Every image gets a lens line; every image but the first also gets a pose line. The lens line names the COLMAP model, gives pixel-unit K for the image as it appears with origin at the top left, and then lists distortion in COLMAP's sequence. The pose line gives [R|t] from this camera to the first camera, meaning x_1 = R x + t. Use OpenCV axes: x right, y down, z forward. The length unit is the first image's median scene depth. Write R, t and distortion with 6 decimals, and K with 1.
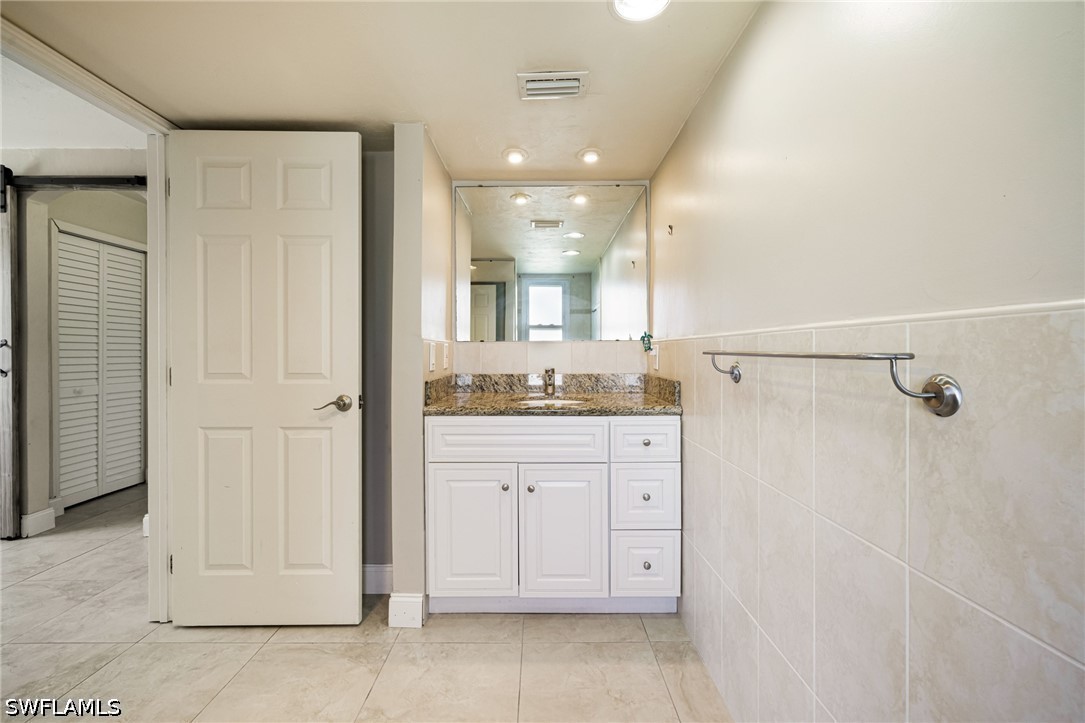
lens RADIAL K [[453.6, 0, 538.3], [0, 453.6, 361.1], [0, 0, 1]] dist [-0.000578, 0.000359]
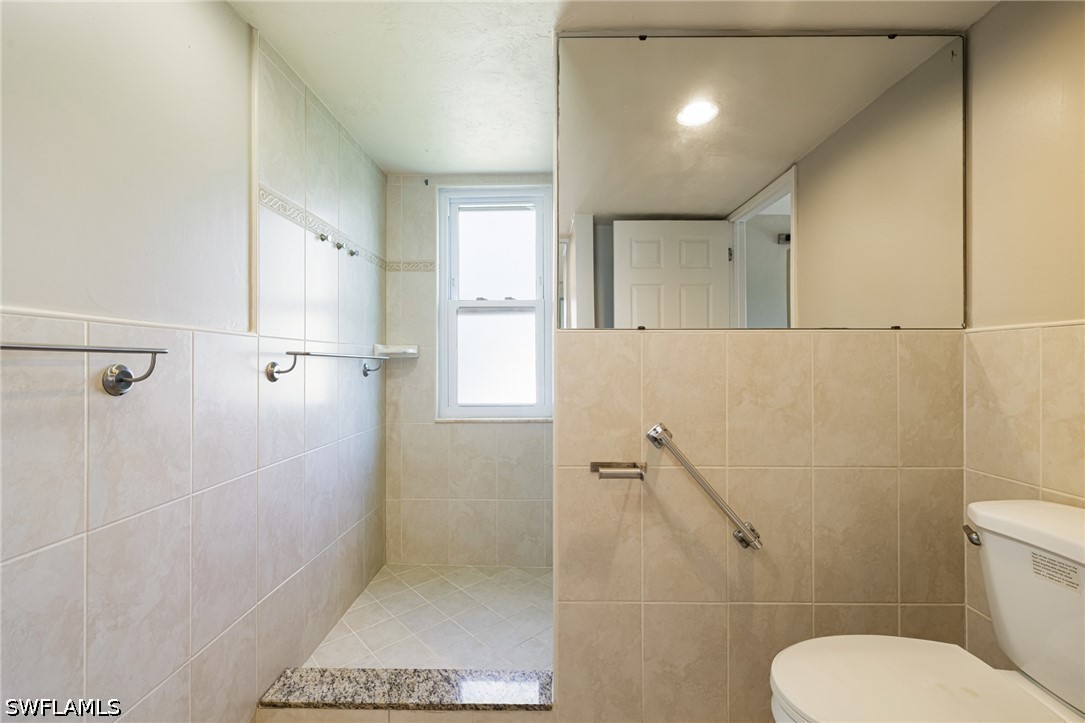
lens RADIAL K [[453.6, 0, 542.6], [0, 453.6, 356.4], [0, 0, 1]] dist [-0.000578, 0.000359]
pose [[-0.999698, -0.001087, 0.024559, -0.366449], [-0.000985, 0.999991, 0.004155, -0.001492], [-0.024563, 0.004129, -0.999690, 2.098161]]
